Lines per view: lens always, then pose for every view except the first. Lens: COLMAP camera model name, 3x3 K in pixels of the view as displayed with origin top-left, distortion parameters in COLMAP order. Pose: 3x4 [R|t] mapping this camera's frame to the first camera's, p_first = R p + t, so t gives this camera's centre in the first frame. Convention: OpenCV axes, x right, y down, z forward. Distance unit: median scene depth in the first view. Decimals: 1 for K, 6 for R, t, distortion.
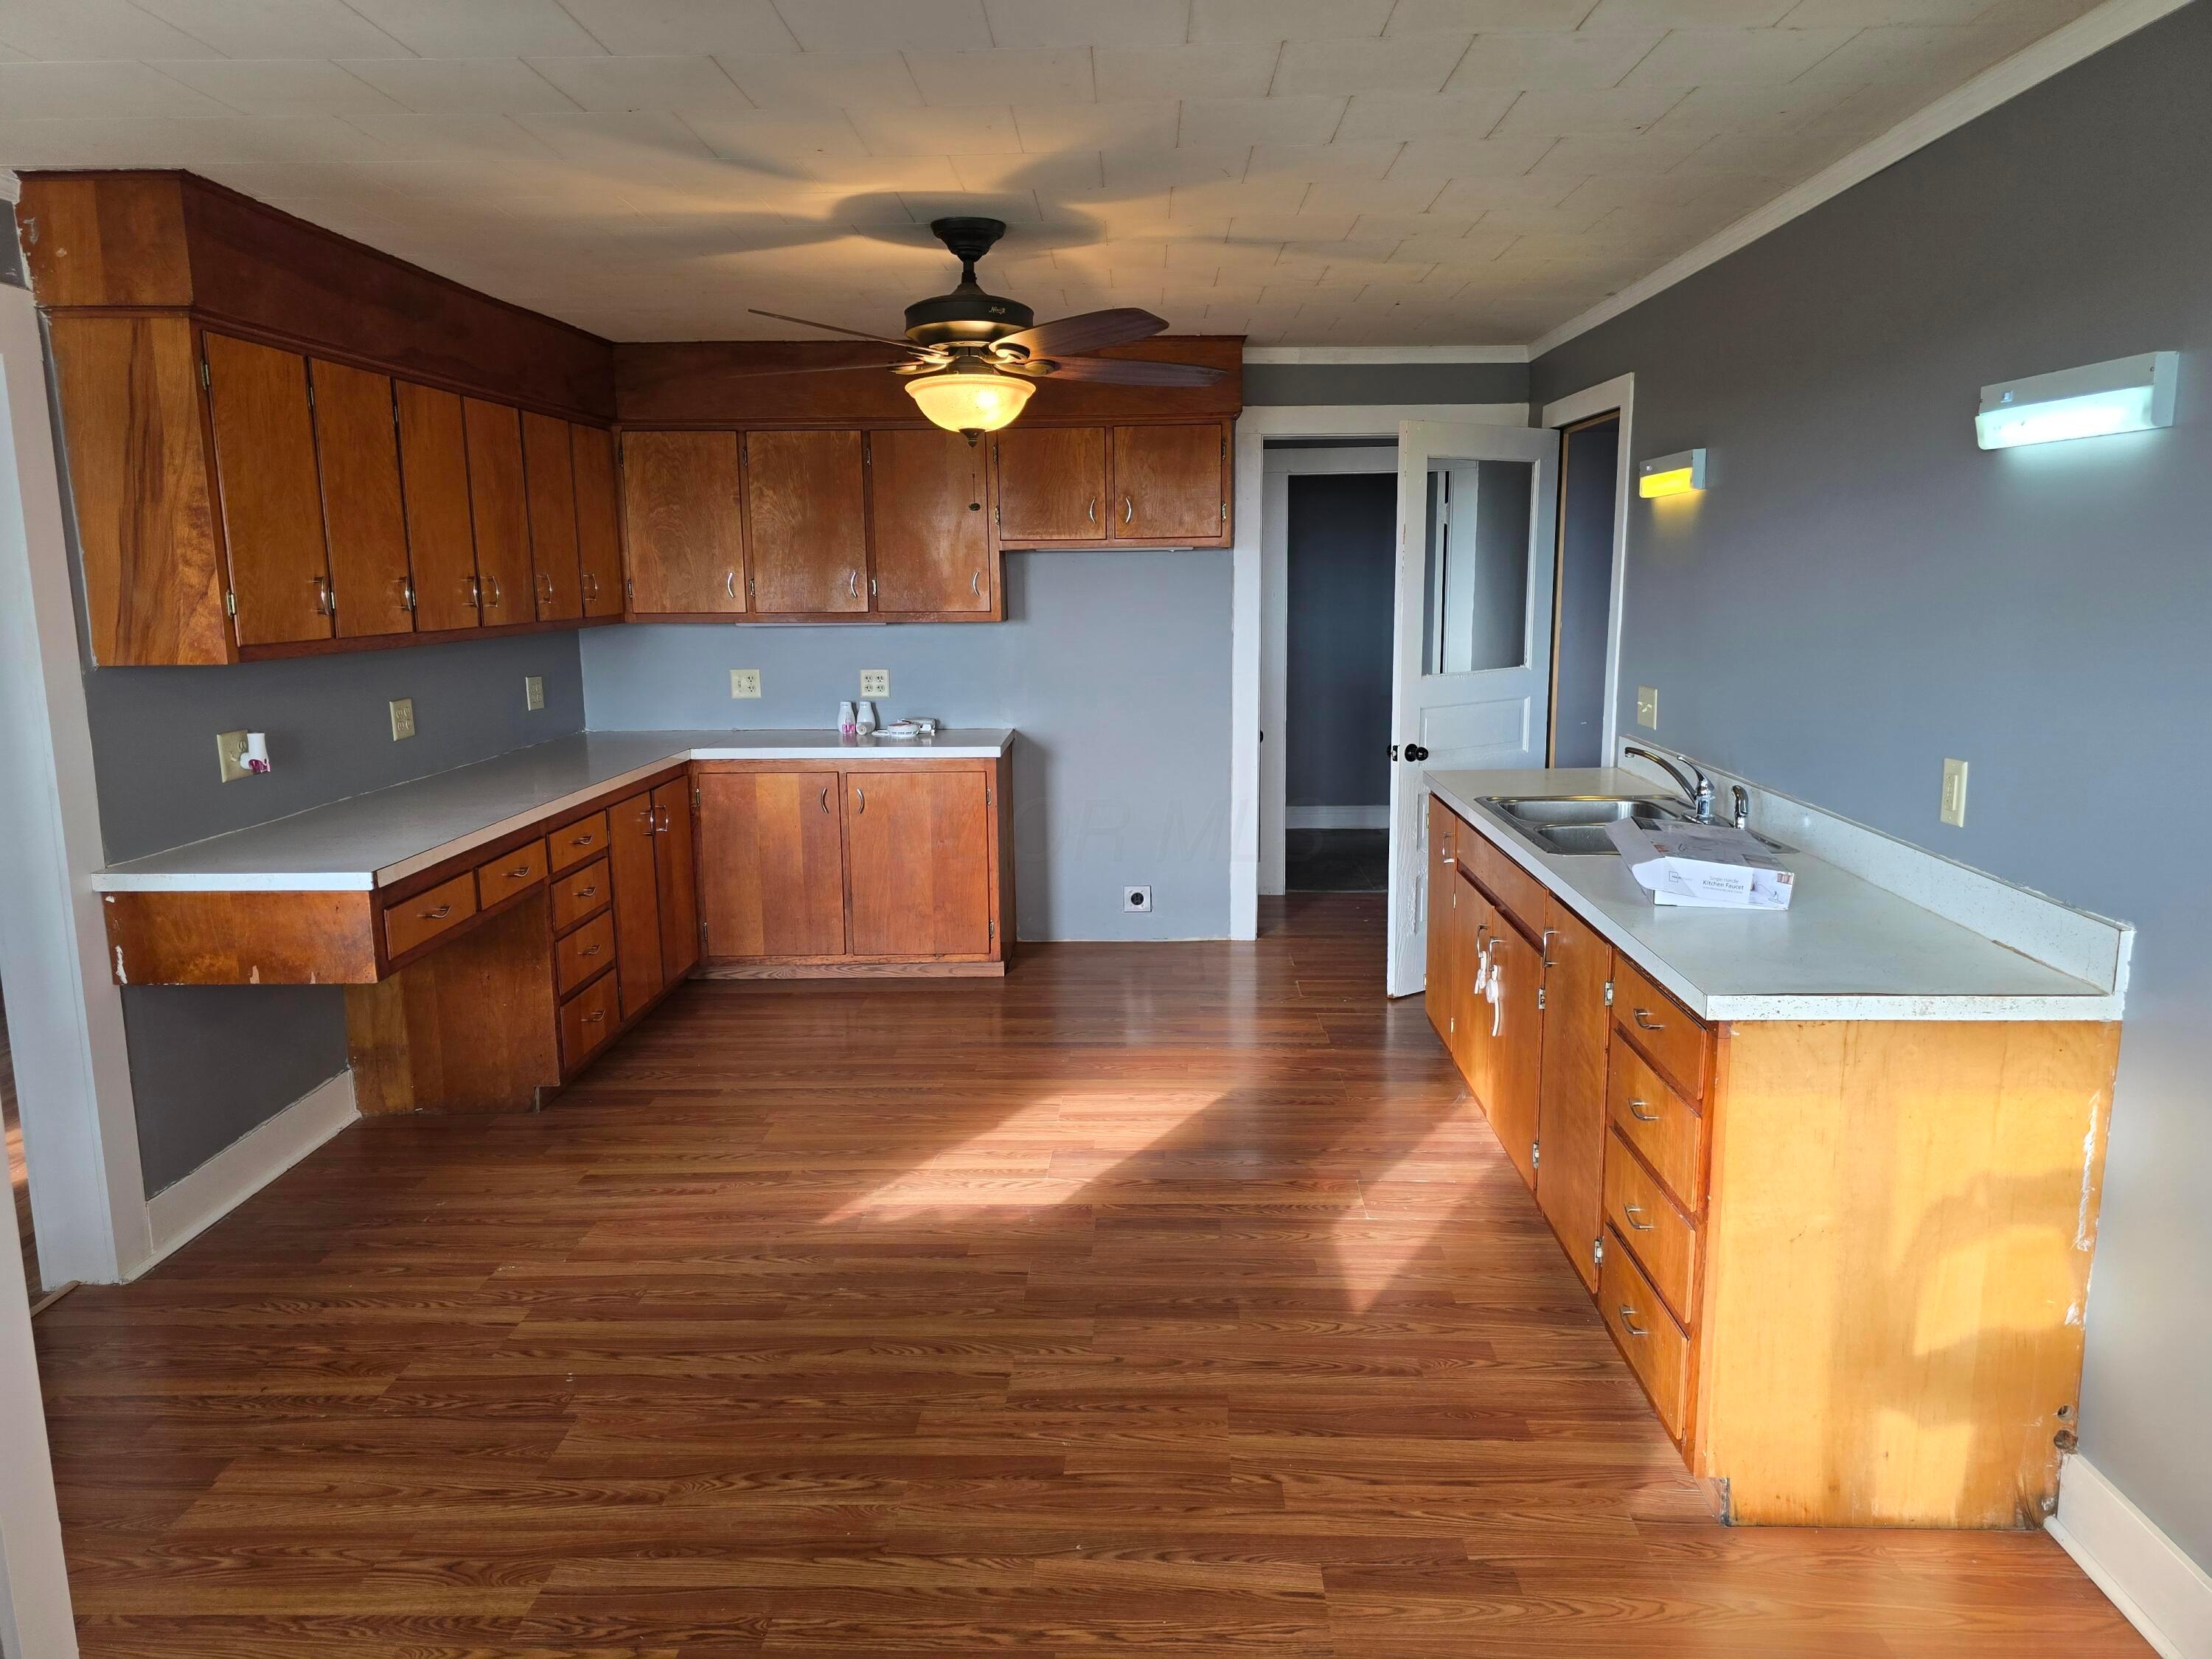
lens RADIAL K [[1478.2, 0, 1121.4], [0, 1478.2, 821.1], [0, 0, 1]] dist [0.055869, -0.045352]
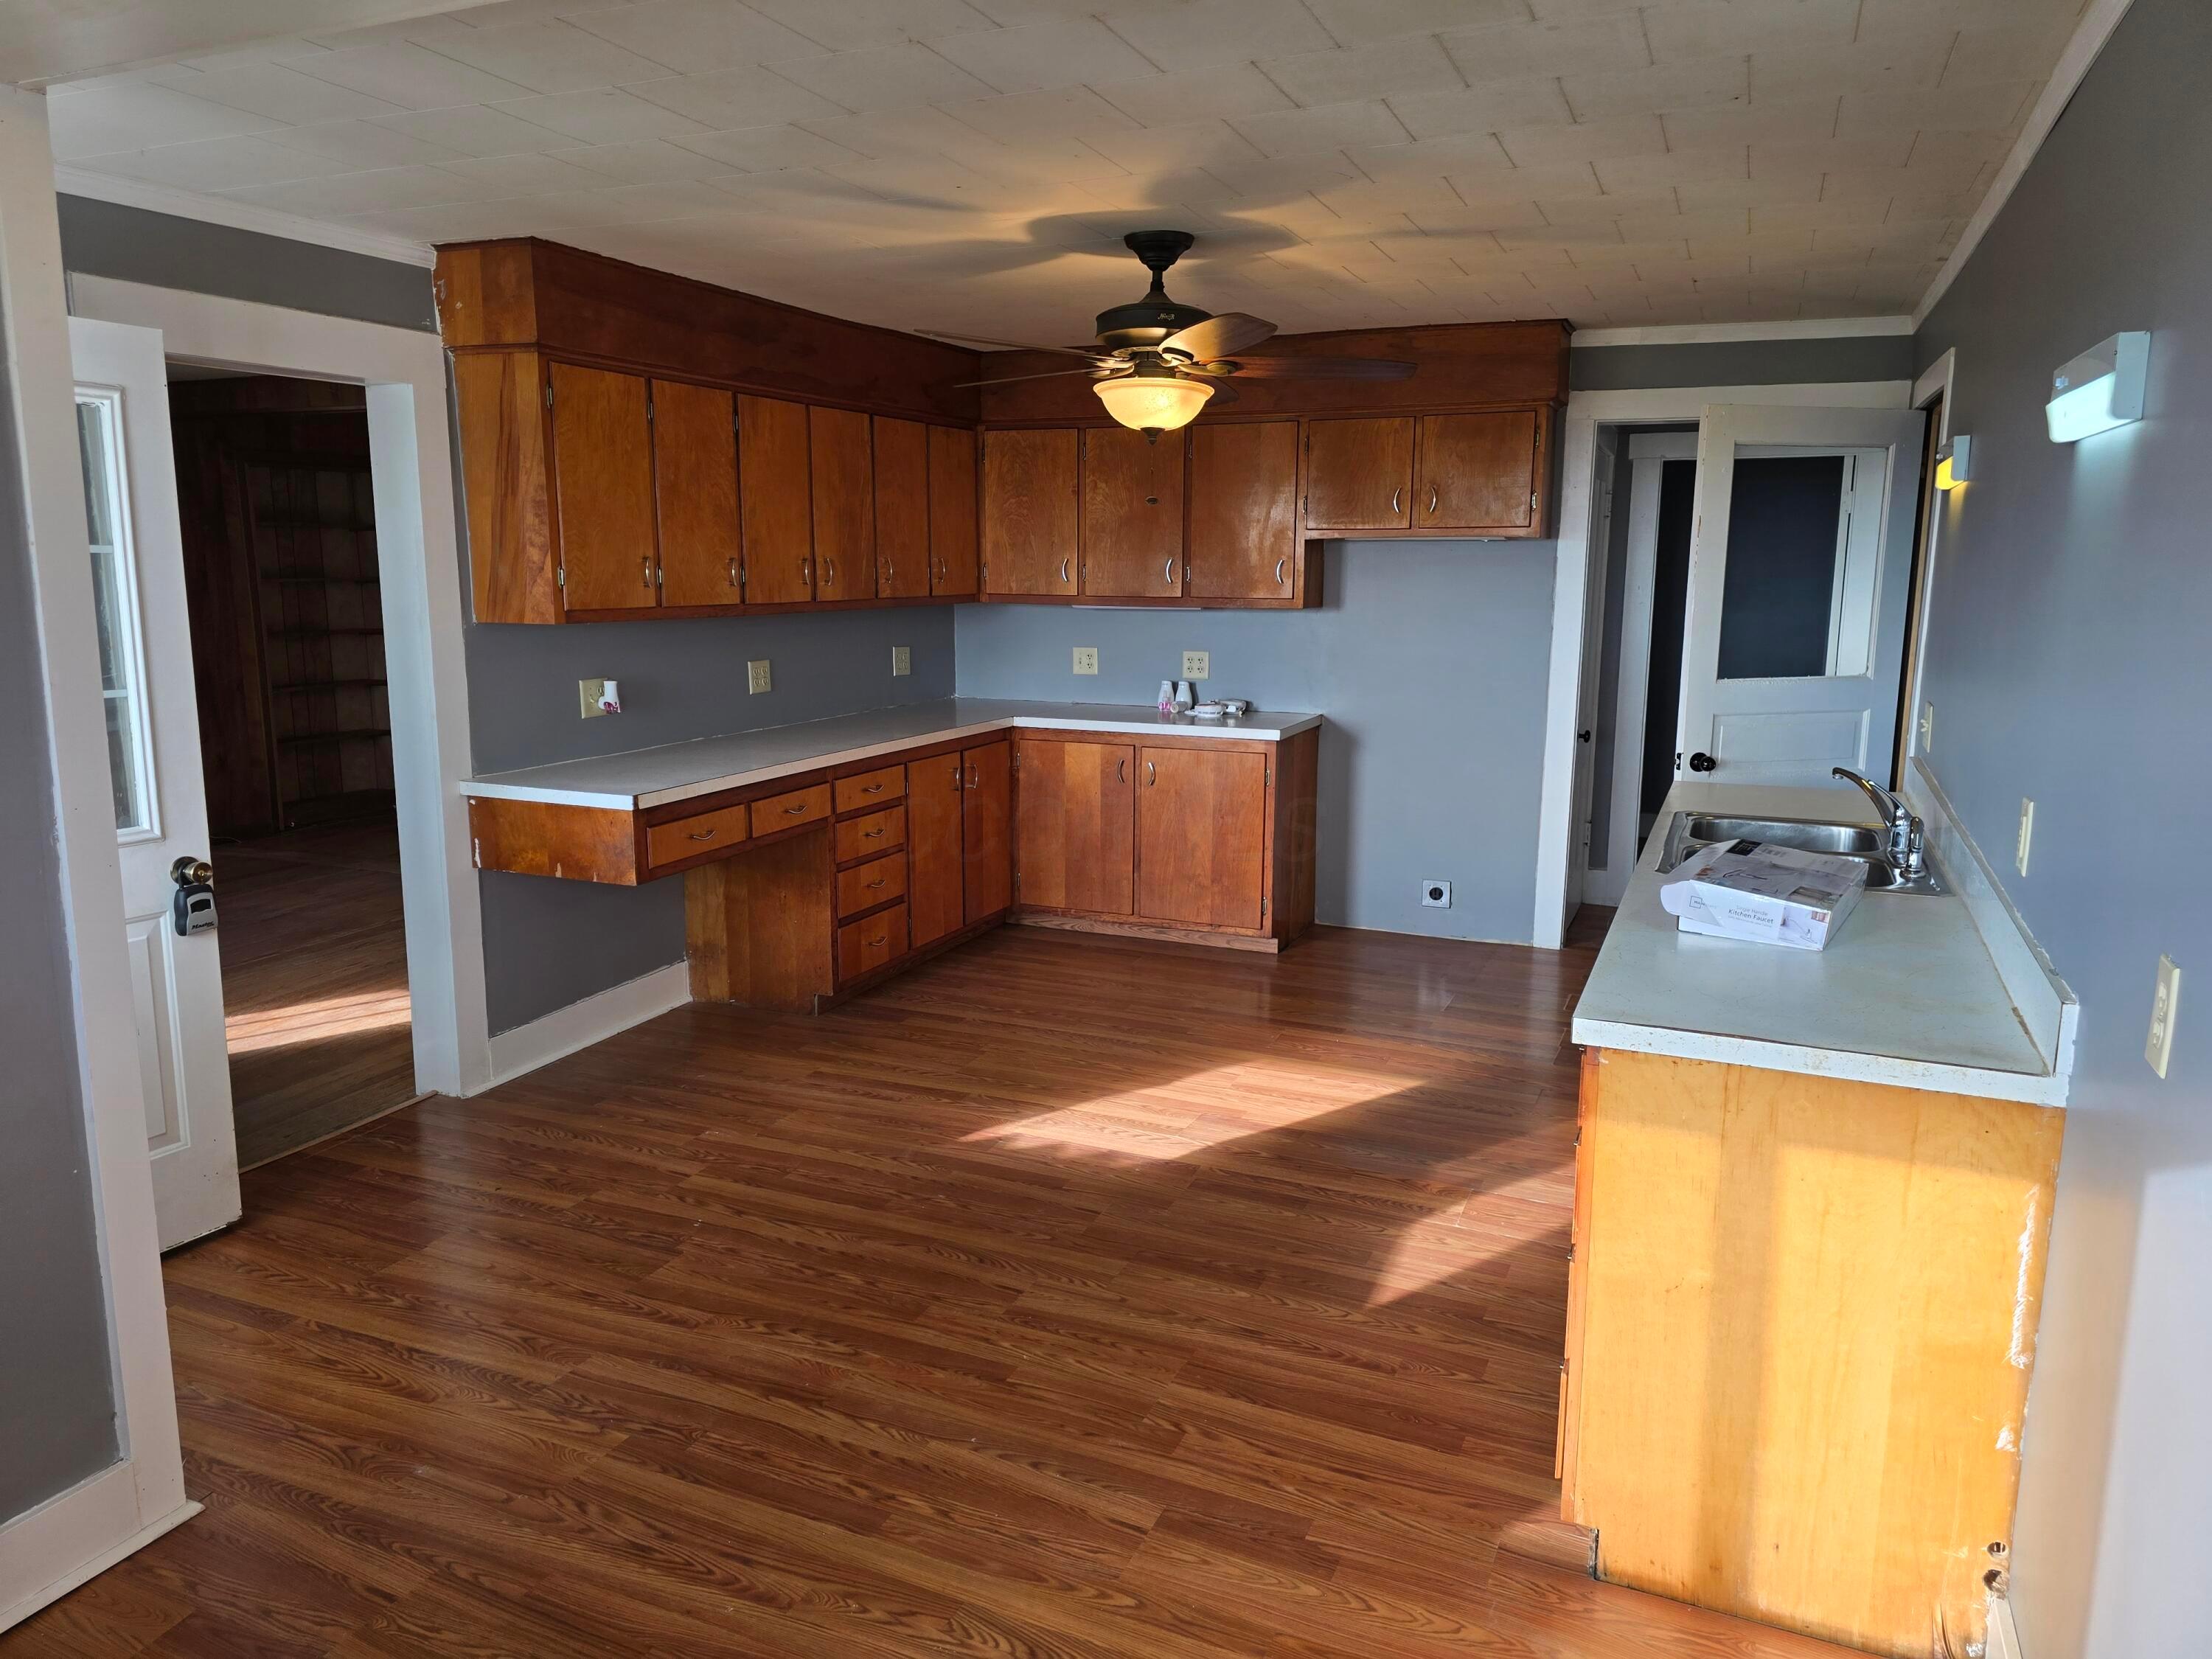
lens RADIAL K [[1478.2, 0, 1123.8], [0, 1478.2, 811.0], [0, 0, 1]] dist [0.055869, -0.045352]
pose [[0.928837, 0.078982, -0.361971, 0.315473], [-0.077672, 0.996813, 0.018194, -0.007312], [0.362254, 0.011216, 0.932012, -0.000437]]
